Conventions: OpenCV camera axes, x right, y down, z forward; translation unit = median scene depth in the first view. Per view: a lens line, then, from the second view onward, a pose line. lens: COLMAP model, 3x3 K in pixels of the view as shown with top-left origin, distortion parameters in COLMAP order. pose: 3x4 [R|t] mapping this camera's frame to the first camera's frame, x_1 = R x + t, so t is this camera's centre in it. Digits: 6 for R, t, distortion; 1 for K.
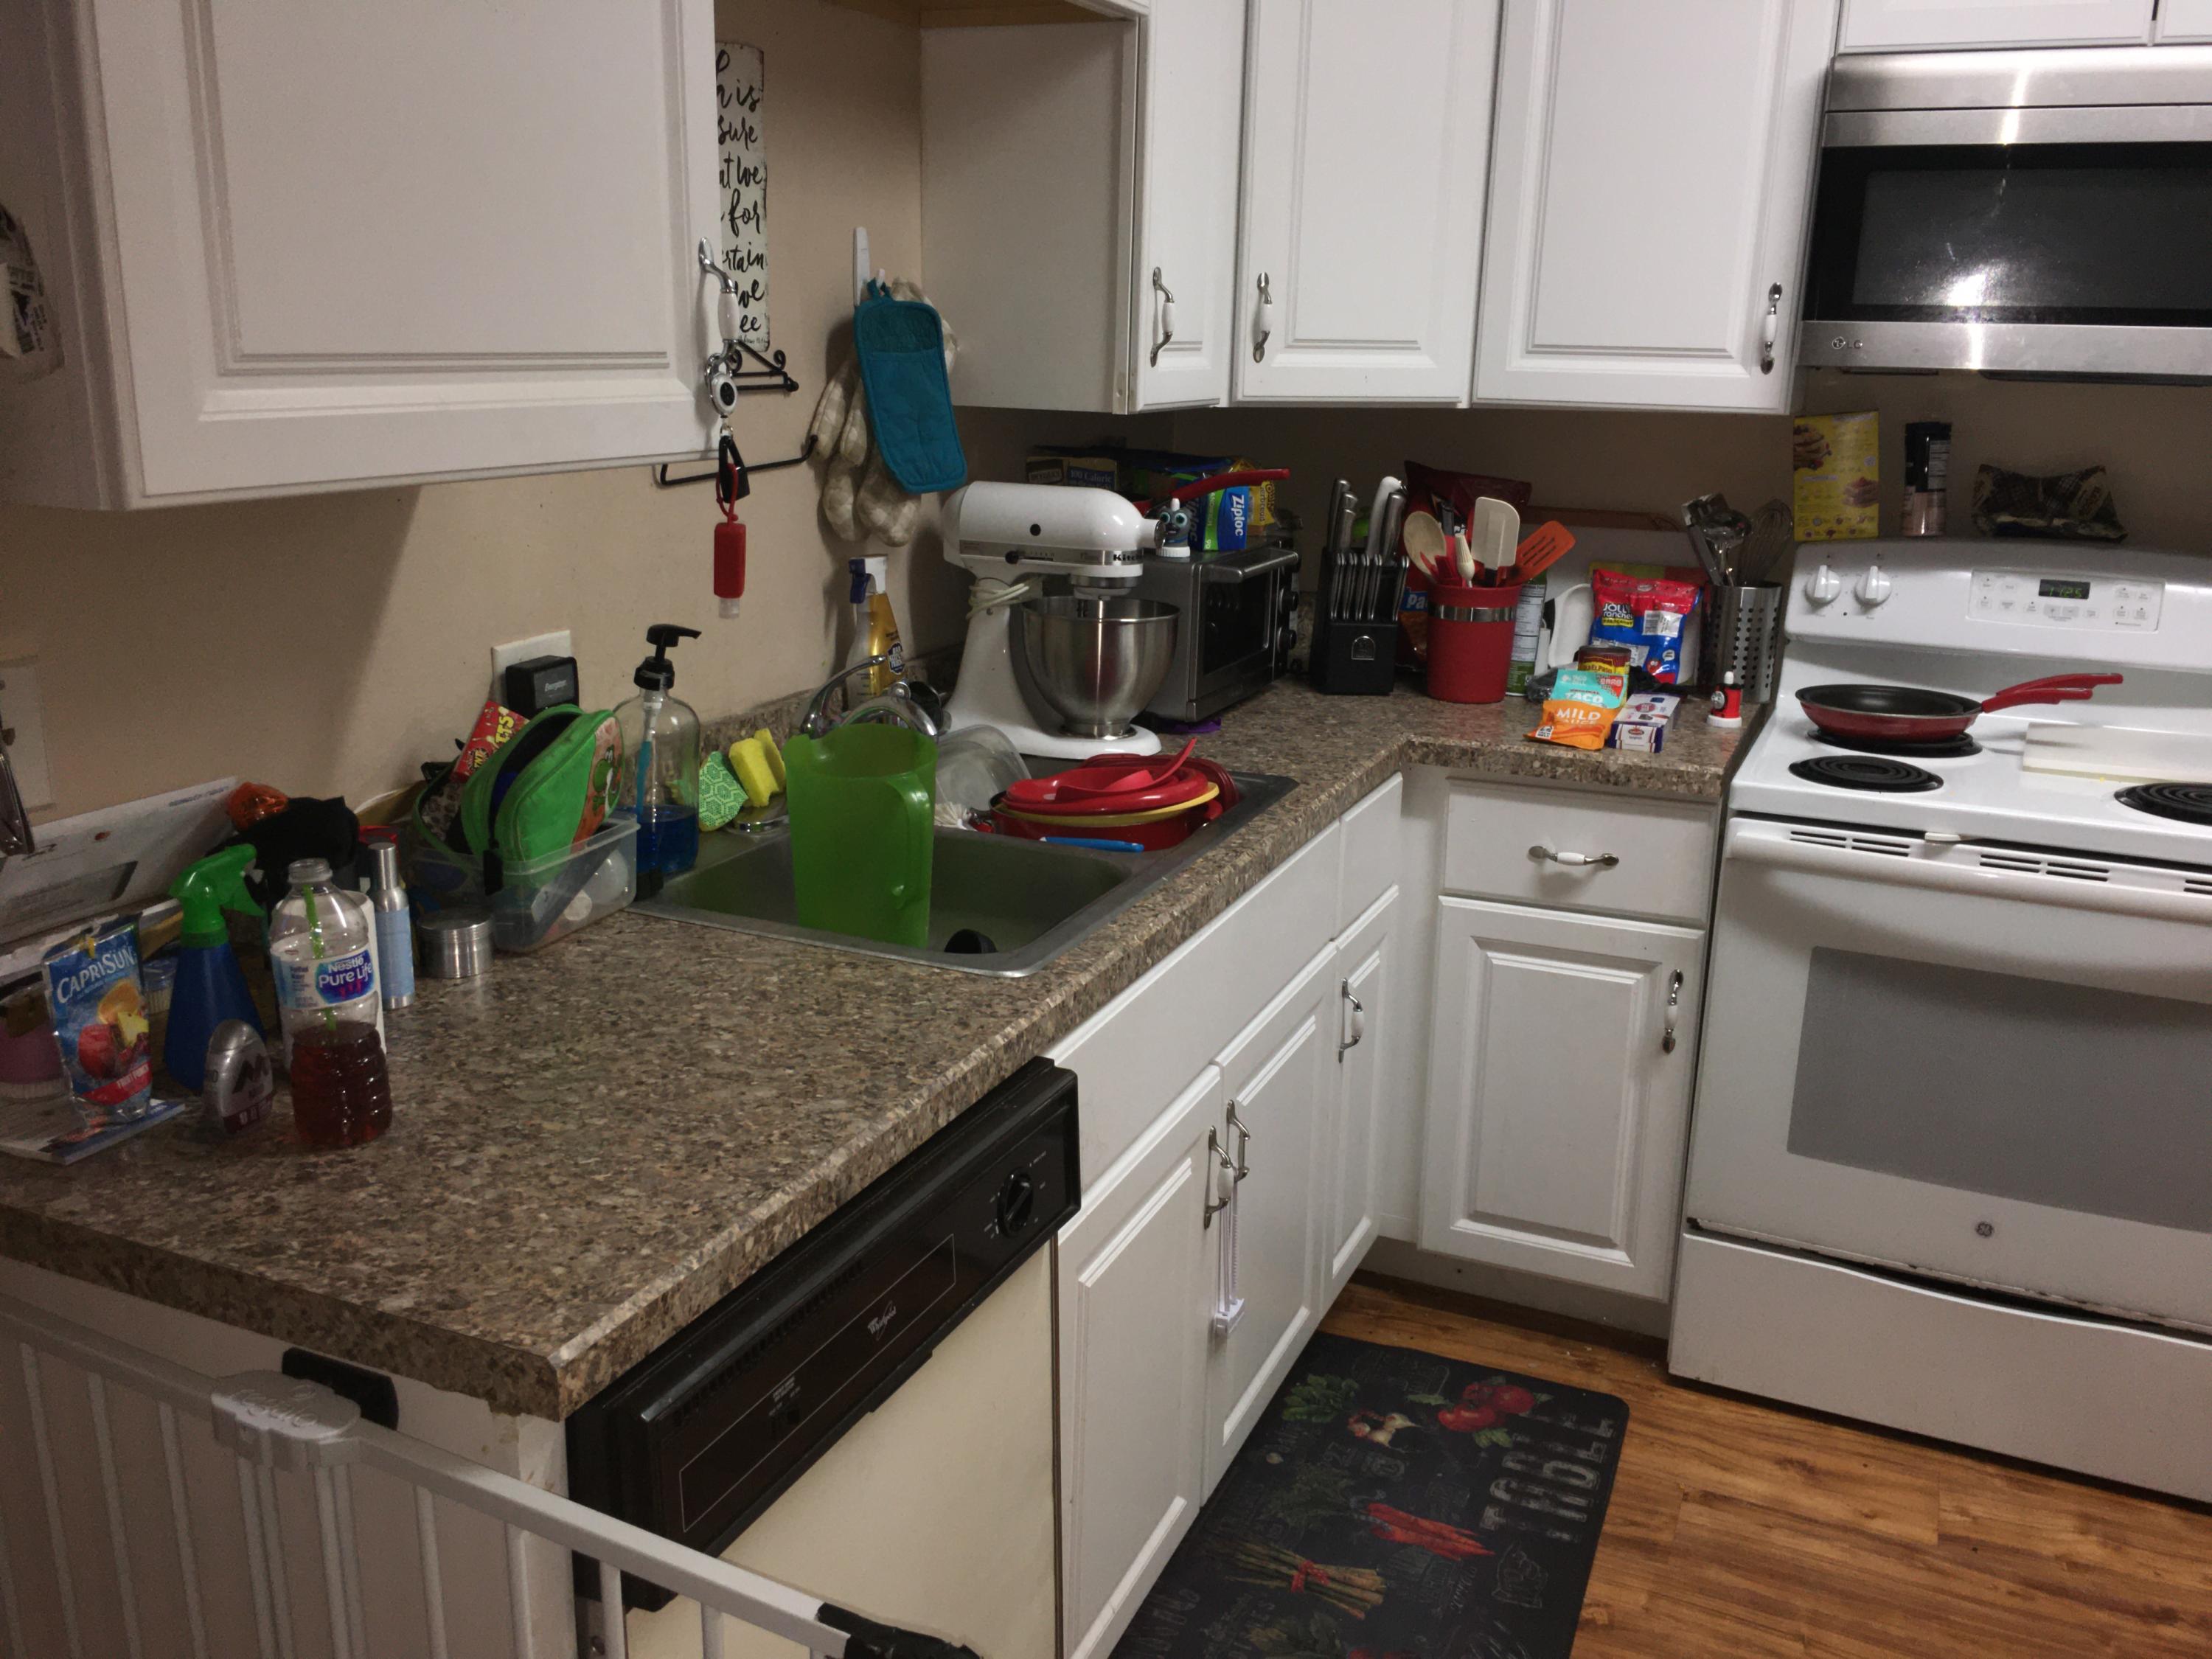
lens RADIAL K [[1850.1, 0, 1106.0], [0, 1850.1, 829.5], [0, 0, 1]] dist [0.068714, -0.096783]
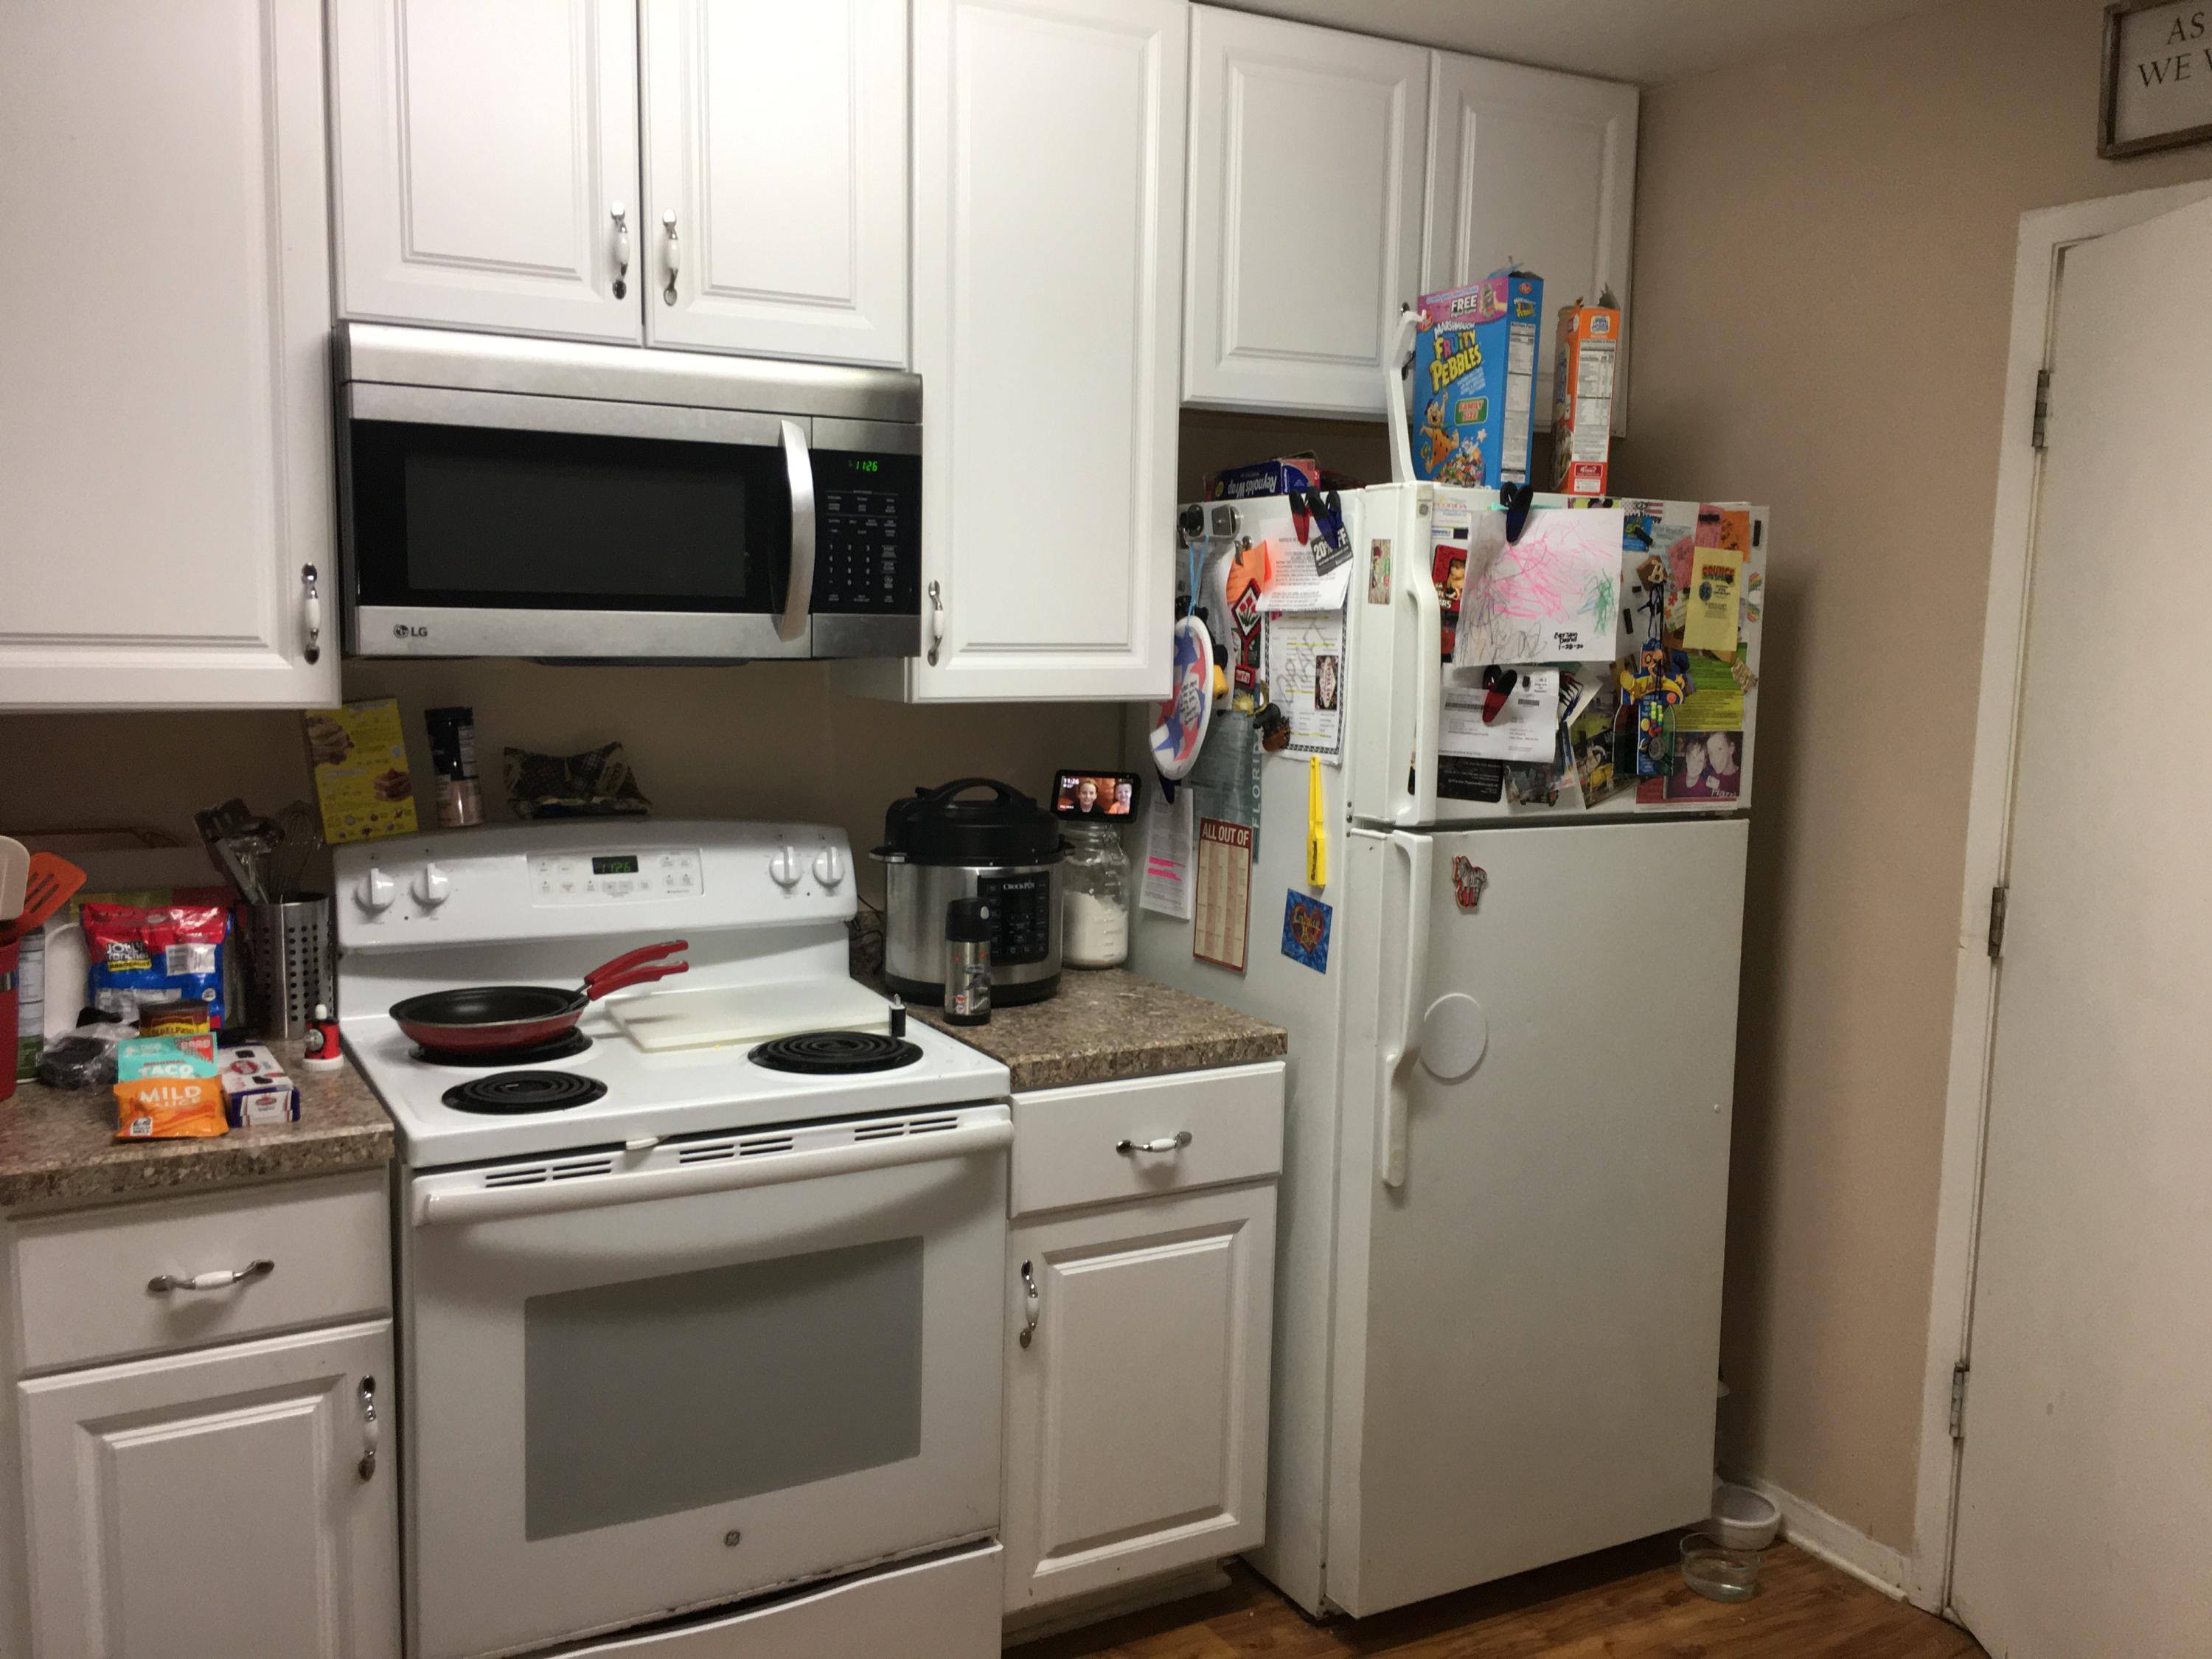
lens RADIAL K [[1850.1, 0, 1106.0], [0, 1850.1, 829.5], [0, 0, 1]] dist [0.068714, -0.096783]
pose [[0.598272, -0.102867, 0.794663, -0.123250], [0.206316, 0.978064, -0.028720, -0.066489], [-0.774277, 0.181134, 0.606371, 0.197404]]
